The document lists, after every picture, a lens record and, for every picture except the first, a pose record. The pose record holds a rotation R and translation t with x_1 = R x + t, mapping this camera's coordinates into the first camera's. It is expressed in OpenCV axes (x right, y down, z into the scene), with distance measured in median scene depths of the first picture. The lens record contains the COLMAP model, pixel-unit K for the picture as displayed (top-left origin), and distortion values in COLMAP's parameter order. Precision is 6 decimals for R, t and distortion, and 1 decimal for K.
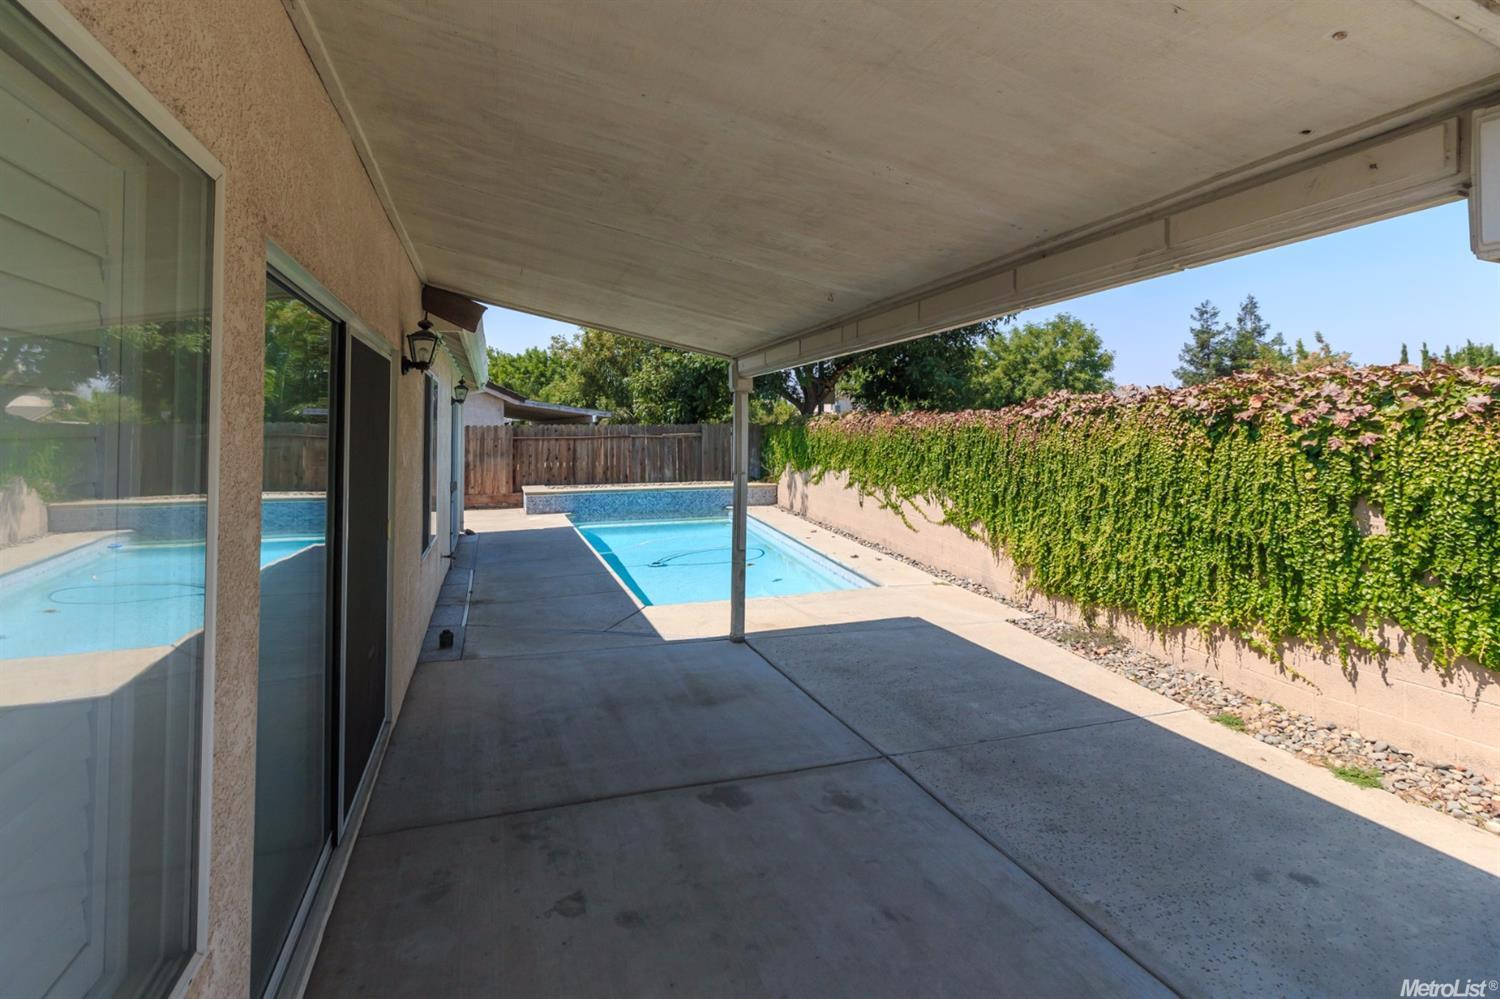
lens RADIAL K [[704.5, 0, 747.3], [0, 704.5, 487.3], [0, 0, 1]] dist [0.001922, 0.000802]
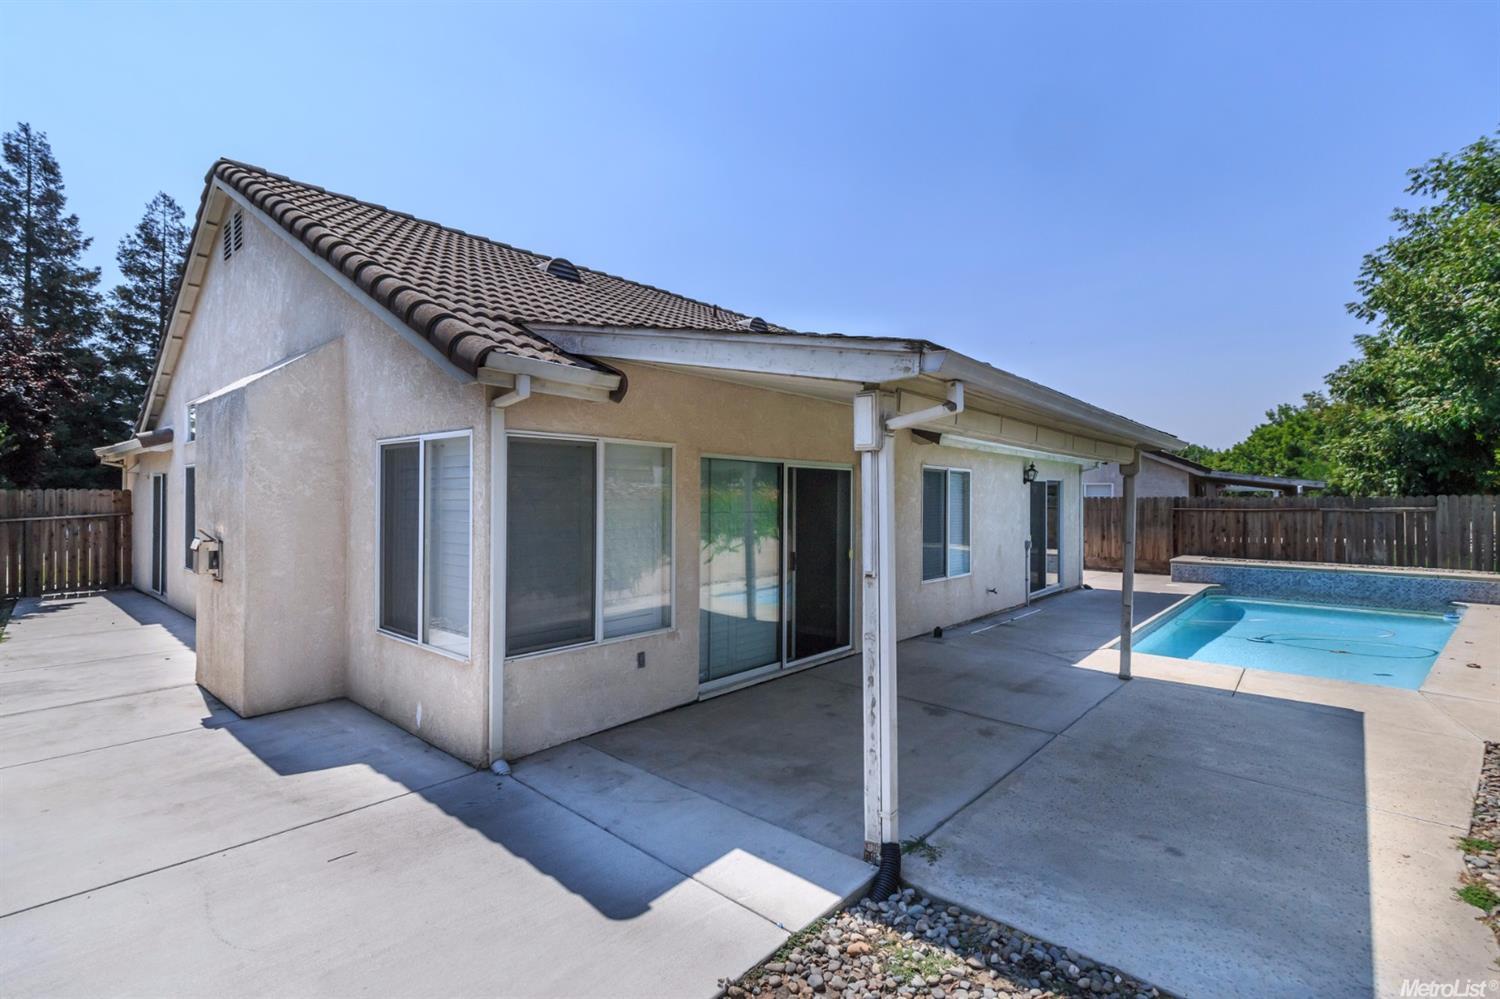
lens RADIAL K [[704.5, 0, 750.2], [0, 704.5, 495.9], [0, 0, 1]] dist [0.001922, 0.000802]
pose [[0.497455, 0.003745, -0.867482, 0.266904], [-0.076006, 0.996333, -0.039284, 0.000193], [0.864154, 0.085476, 0.495915, -0.070423]]
